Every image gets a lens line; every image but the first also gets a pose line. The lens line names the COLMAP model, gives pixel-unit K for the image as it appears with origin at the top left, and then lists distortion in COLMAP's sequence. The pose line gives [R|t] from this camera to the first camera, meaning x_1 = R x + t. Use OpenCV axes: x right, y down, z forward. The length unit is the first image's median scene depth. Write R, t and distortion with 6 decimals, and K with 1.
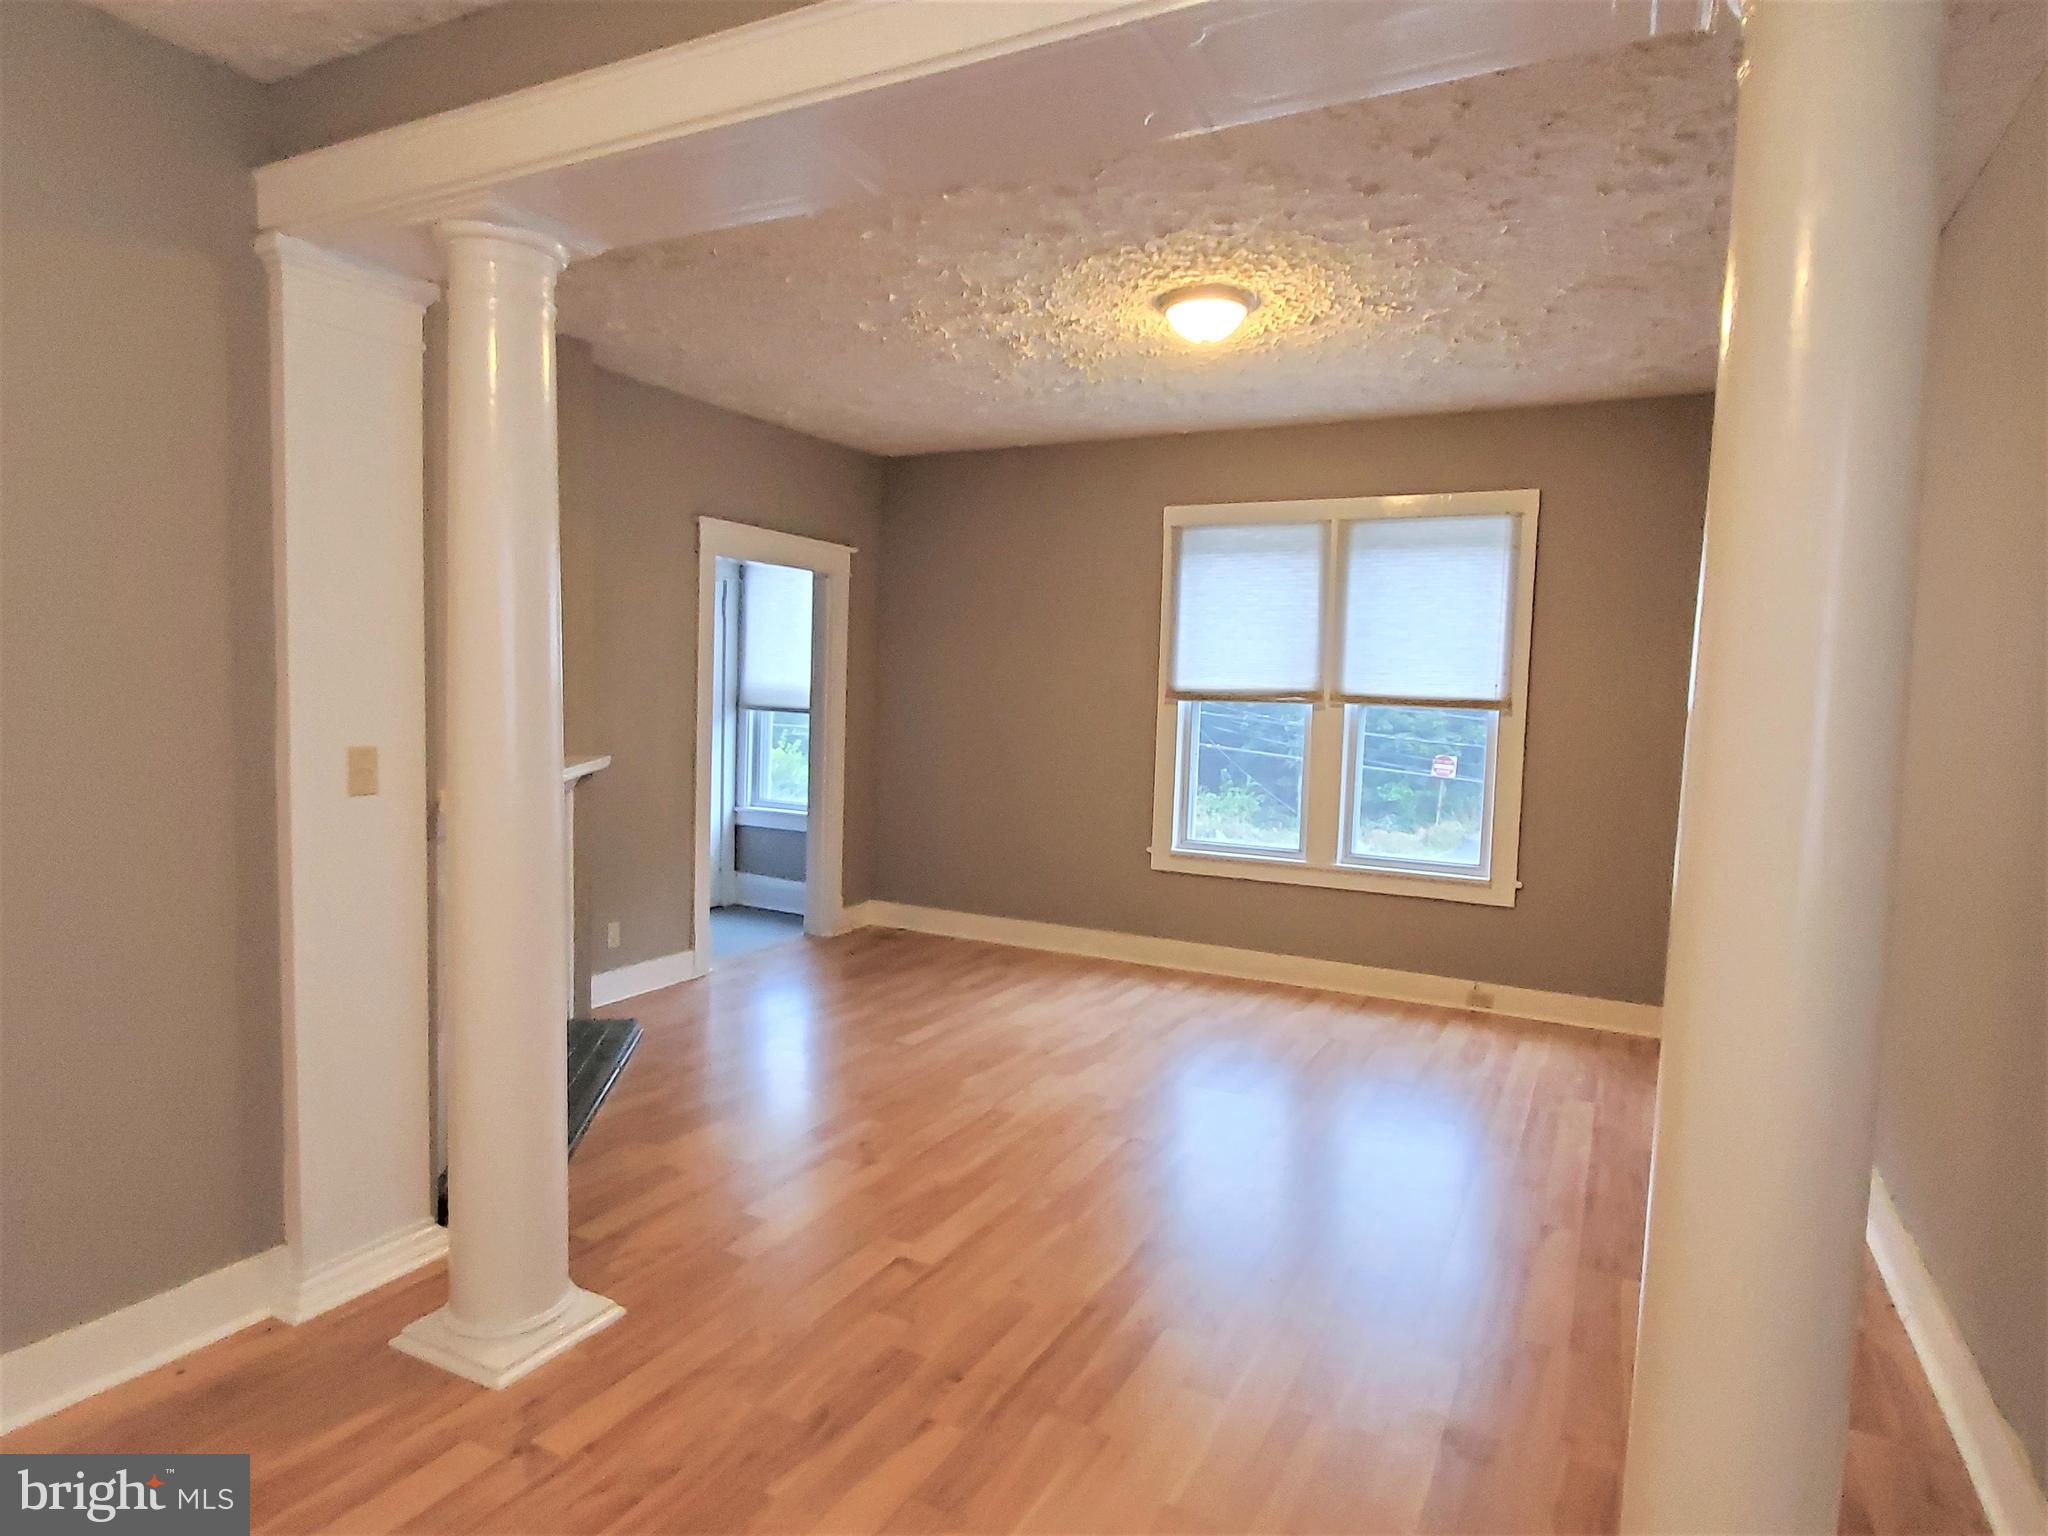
lens RADIAL K [[1167.0, 0, 1039.8], [0, 1167.0, 775.8], [0, 0, 1]] dist [-0.017391, 0.002991]
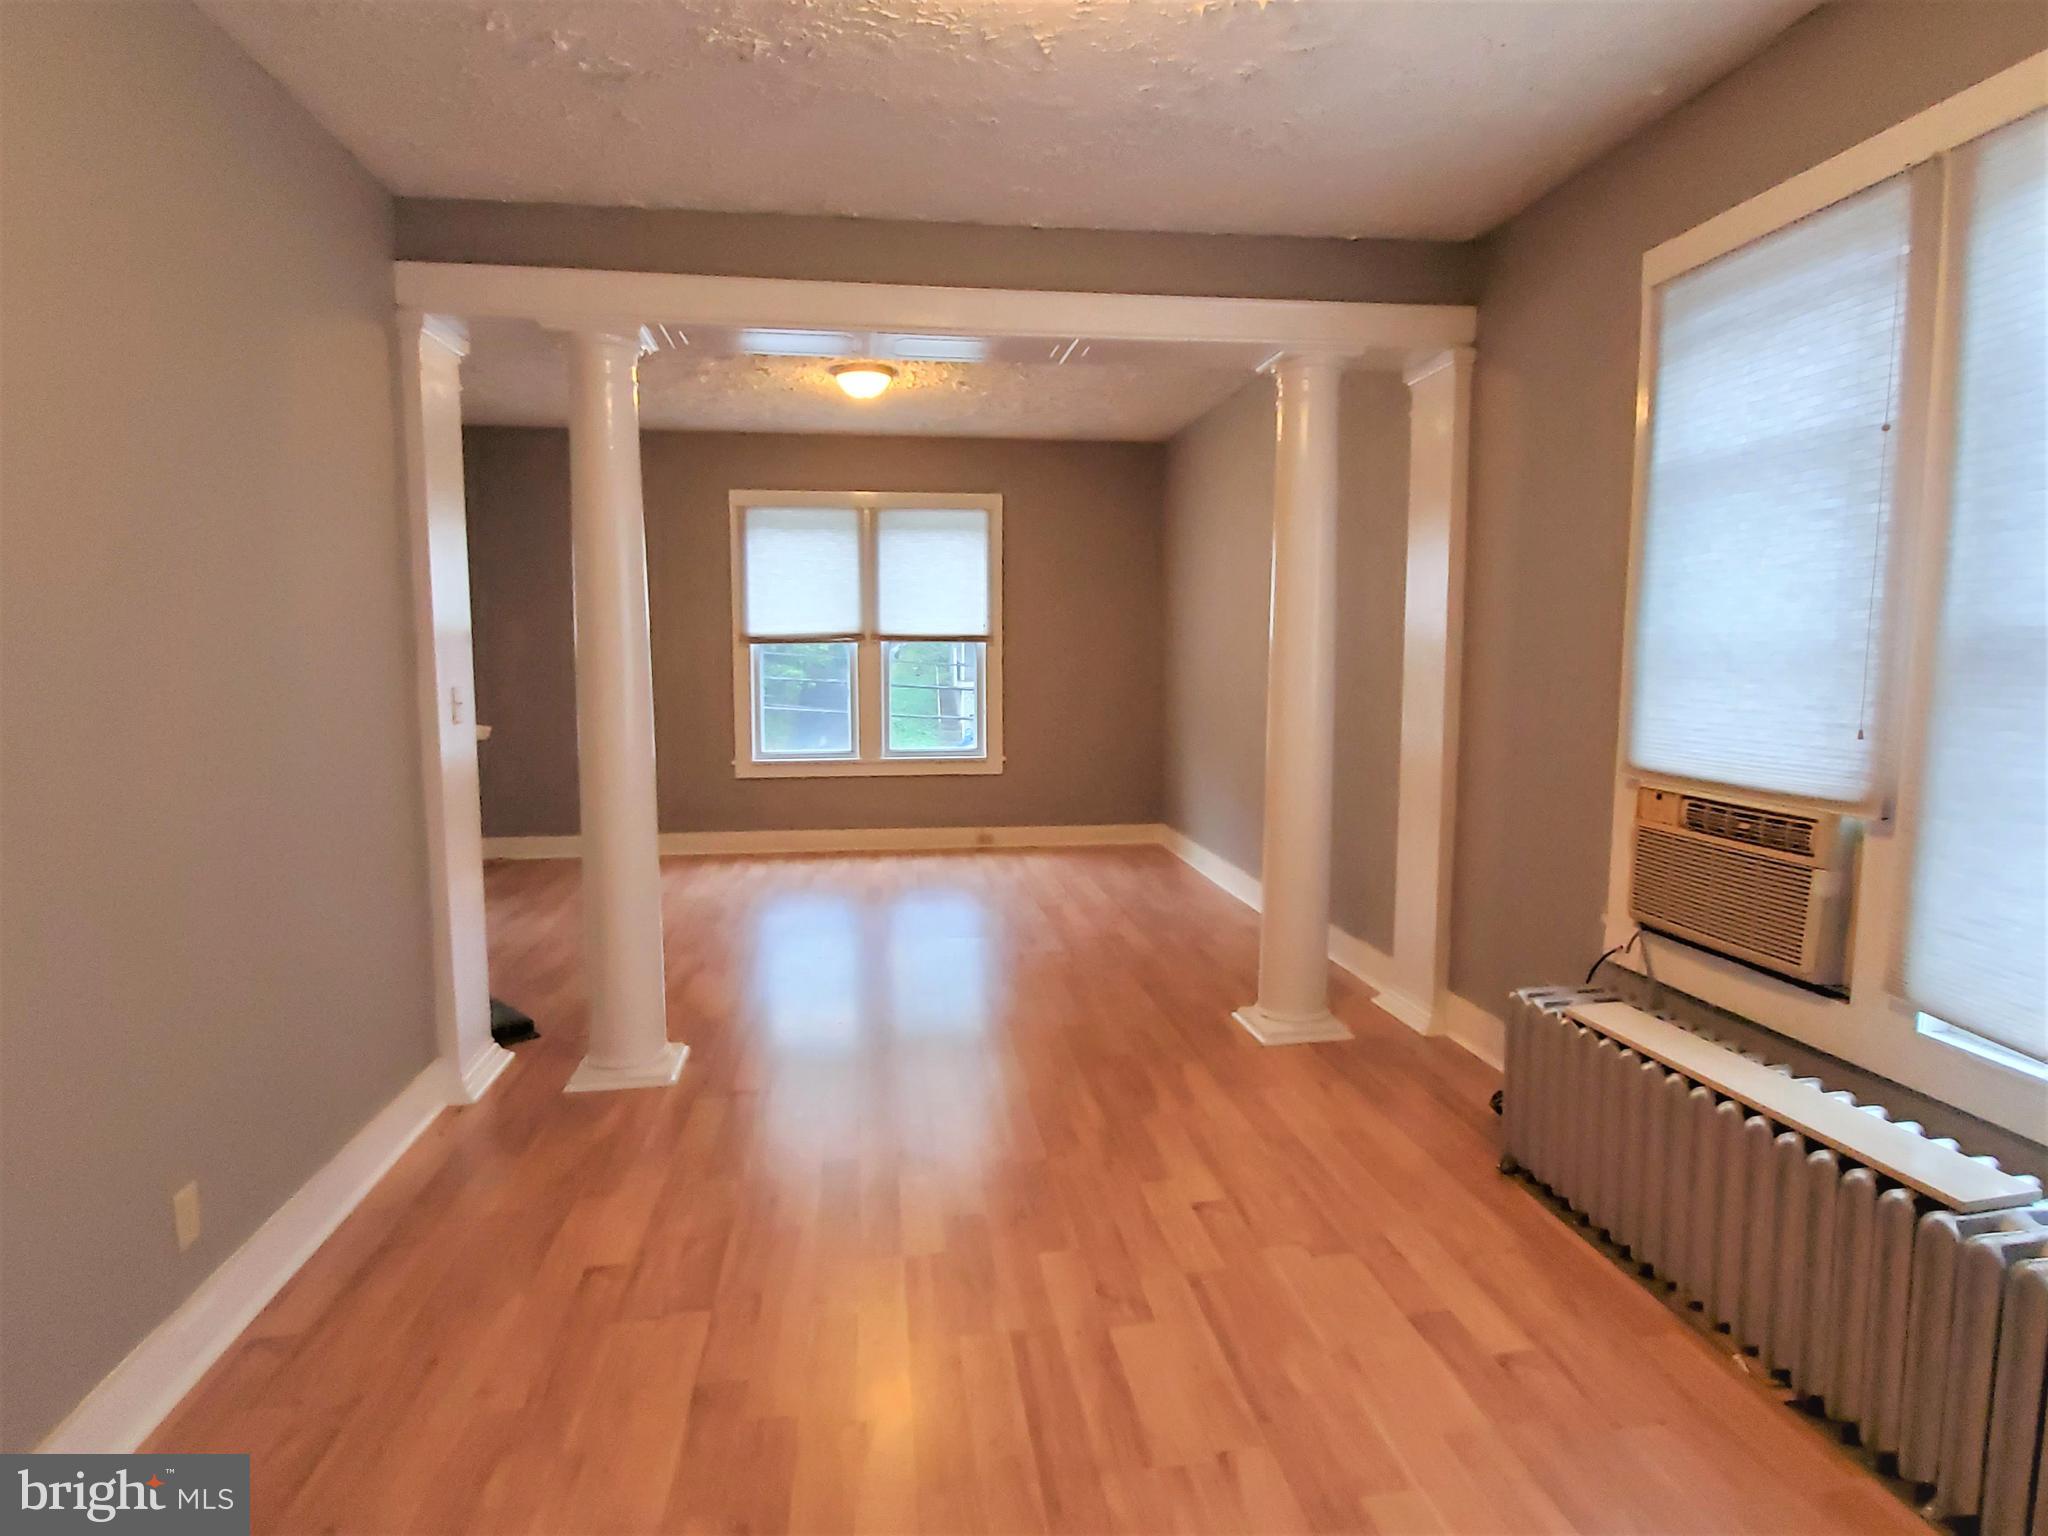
lens RADIAL K [[1167.0, 0, 1039.8], [0, 1167.0, 775.8], [0, 0, 1]] dist [-0.017391, 0.002991]
pose [[0.817394, -0.097117, 0.567835, -0.401708], [0.069045, 0.995098, 0.070803, 0.012168], [-0.571927, -0.018668, 0.820092, -0.257269]]
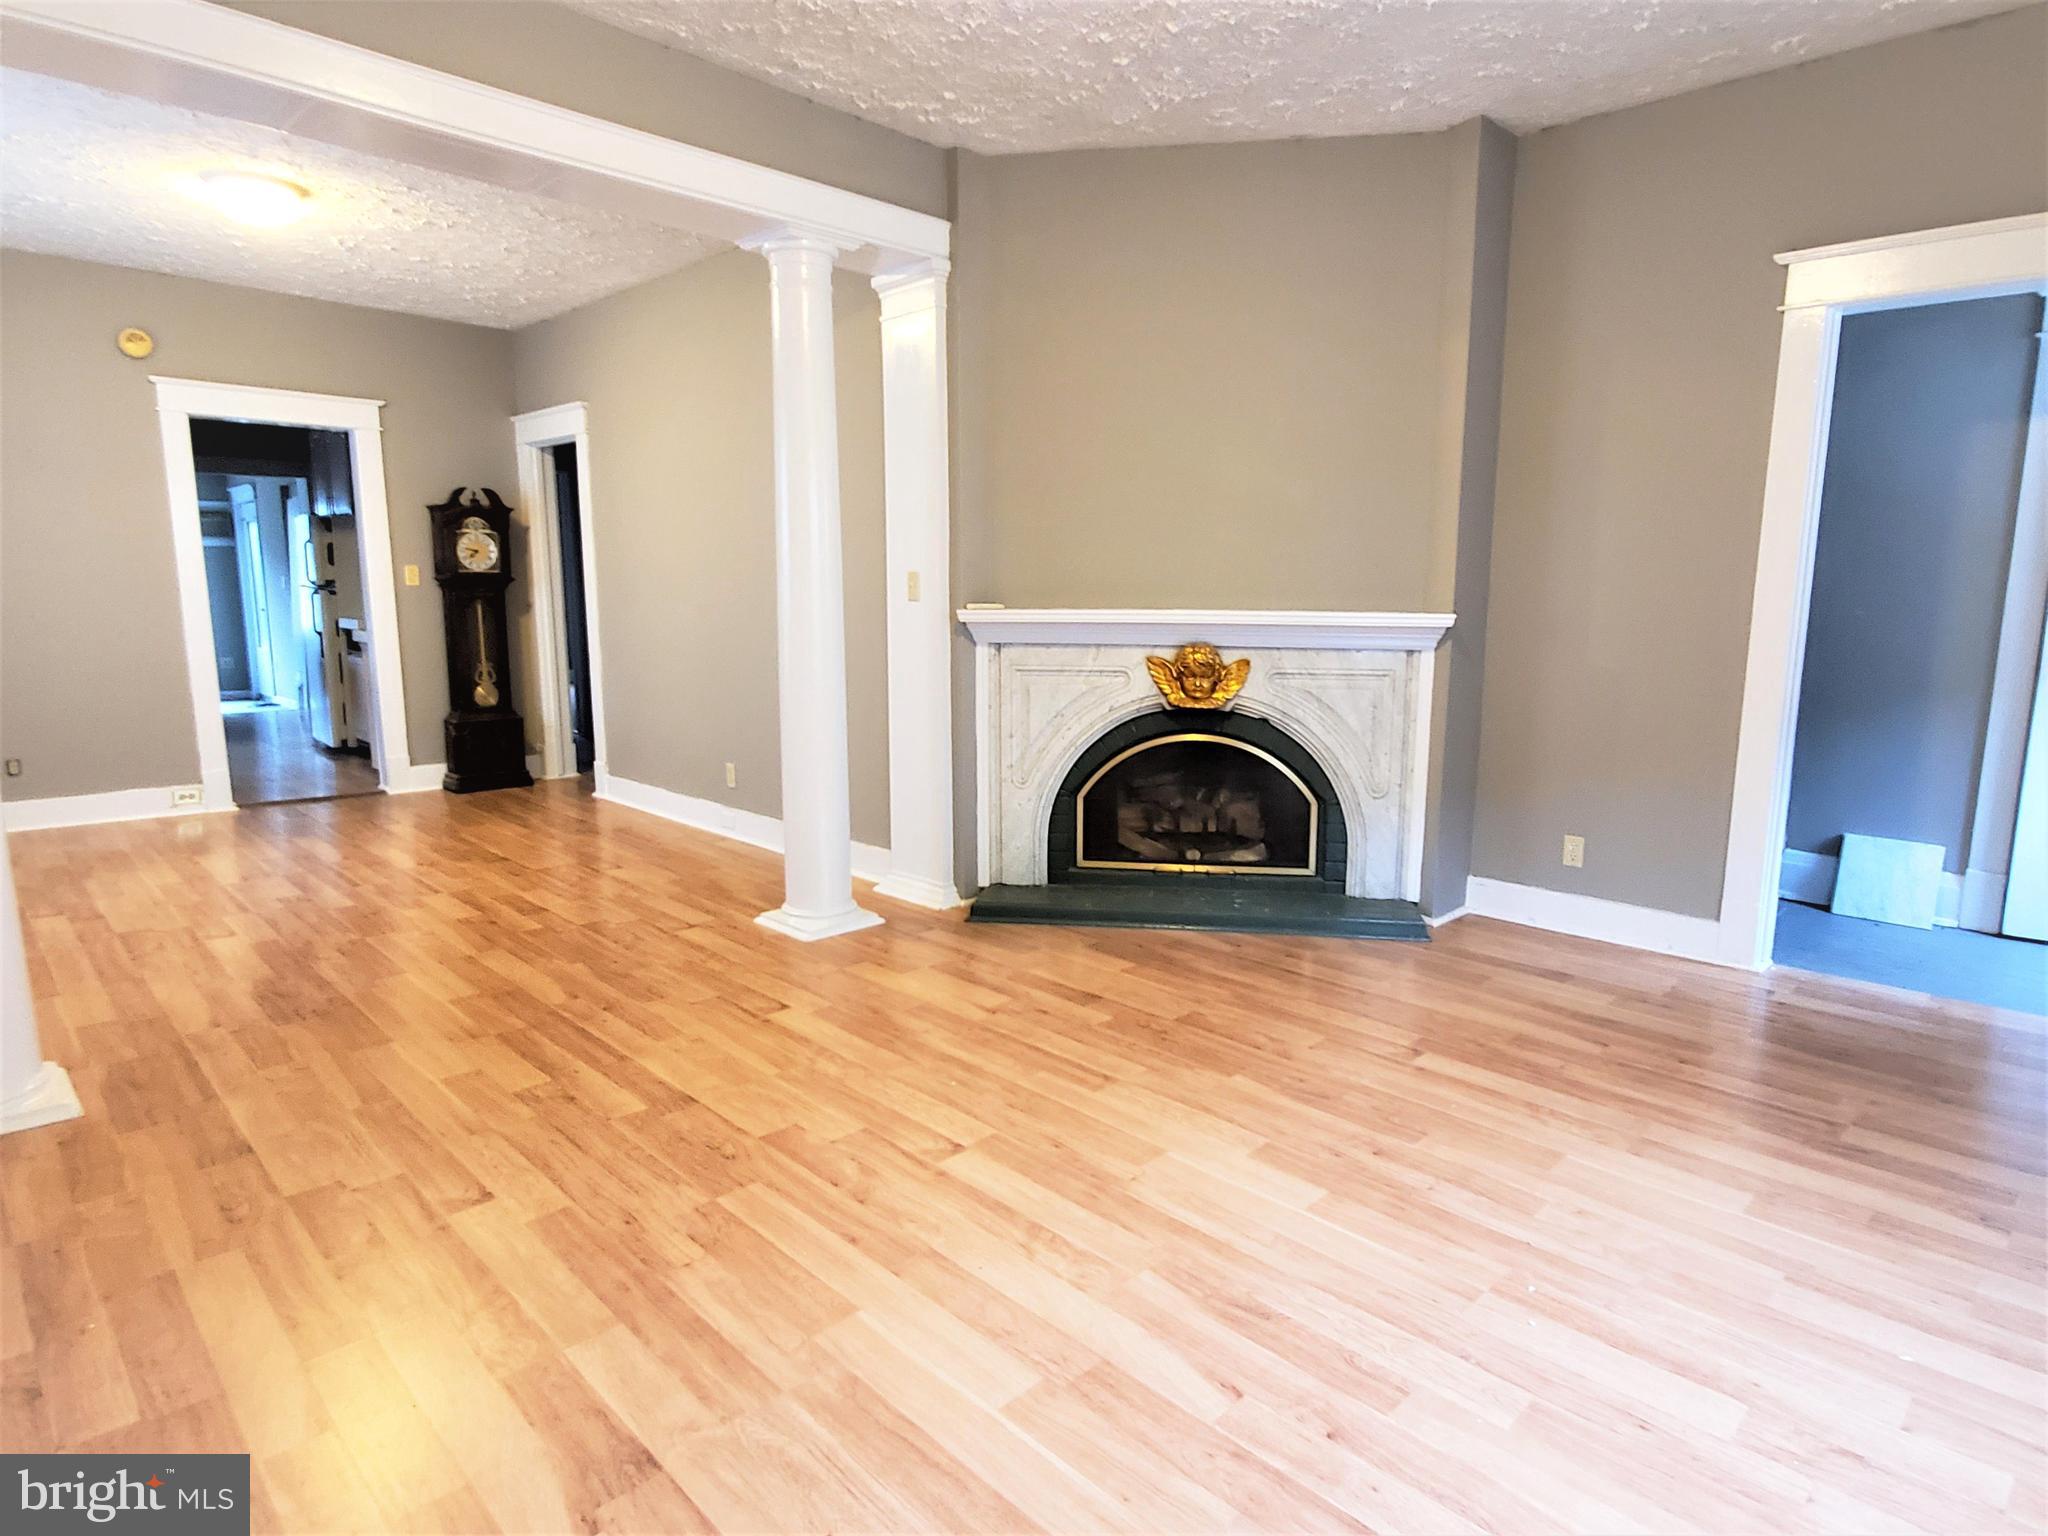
lens RADIAL K [[1167.0, 0, 1039.8], [0, 1167.0, 775.8], [0, 0, 1]] dist [-0.017391, 0.002991]
pose [[-0.321881, 0.123919, -0.938636, 0.471510], [-0.081572, 0.984081, 0.157892, -0.009138], [0.943260, 0.127389, -0.306649, 0.854956]]
